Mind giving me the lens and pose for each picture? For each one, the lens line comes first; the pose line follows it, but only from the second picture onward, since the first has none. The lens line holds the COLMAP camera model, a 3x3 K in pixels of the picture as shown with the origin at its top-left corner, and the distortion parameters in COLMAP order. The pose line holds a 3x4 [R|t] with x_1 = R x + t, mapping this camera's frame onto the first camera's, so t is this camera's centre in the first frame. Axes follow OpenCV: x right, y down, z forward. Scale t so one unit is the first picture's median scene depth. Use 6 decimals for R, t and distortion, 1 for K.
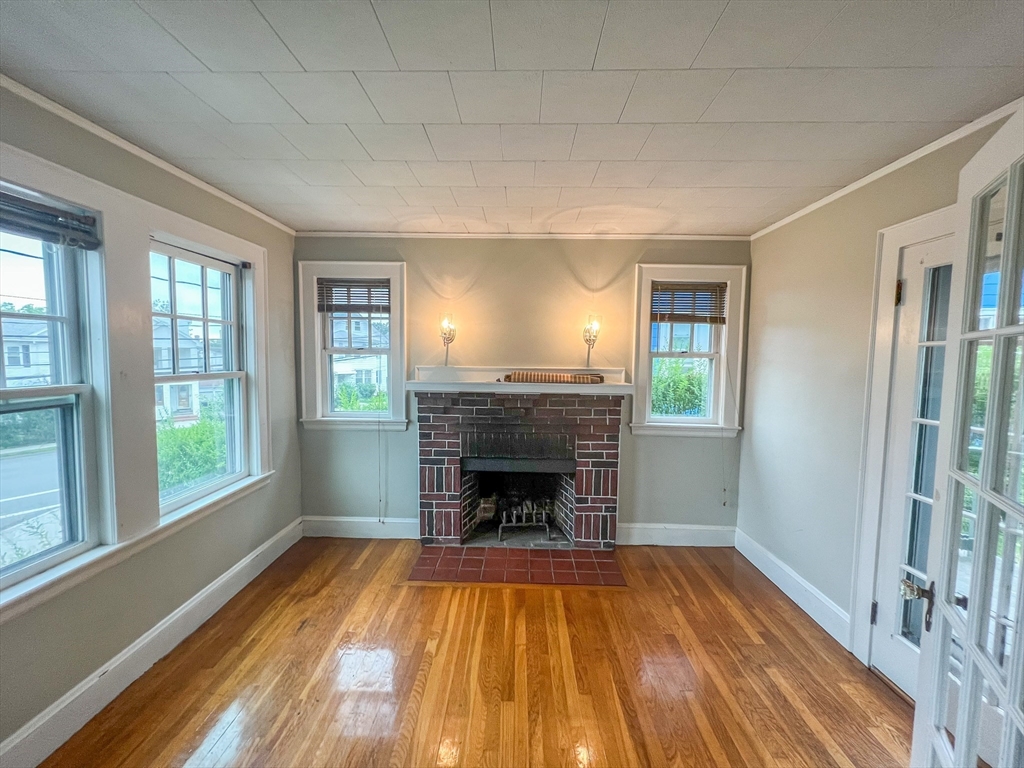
lens RADIAL K [[408.3, 0, 510.0], [0, 408.3, 382.4], [0, 0, 1]] dist [-0.003080, 0.000648]
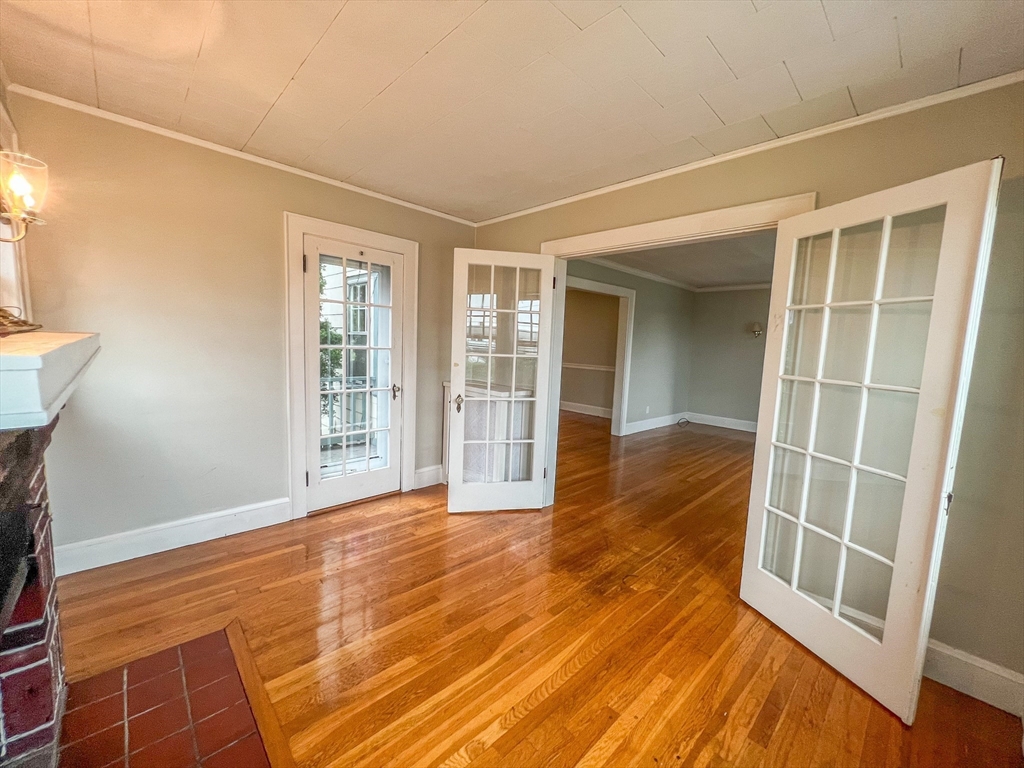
lens RADIAL K [[408.3, 0, 513.3], [0, 408.3, 382.9], [0, 0, 1]] dist [-0.003080, 0.000648]
pose [[-0.708375, -0.114579, 0.696475, -0.413220], [-0.005350, 0.987580, 0.157028, -0.015180], [-0.705816, 0.107509, -0.700189, 0.926590]]
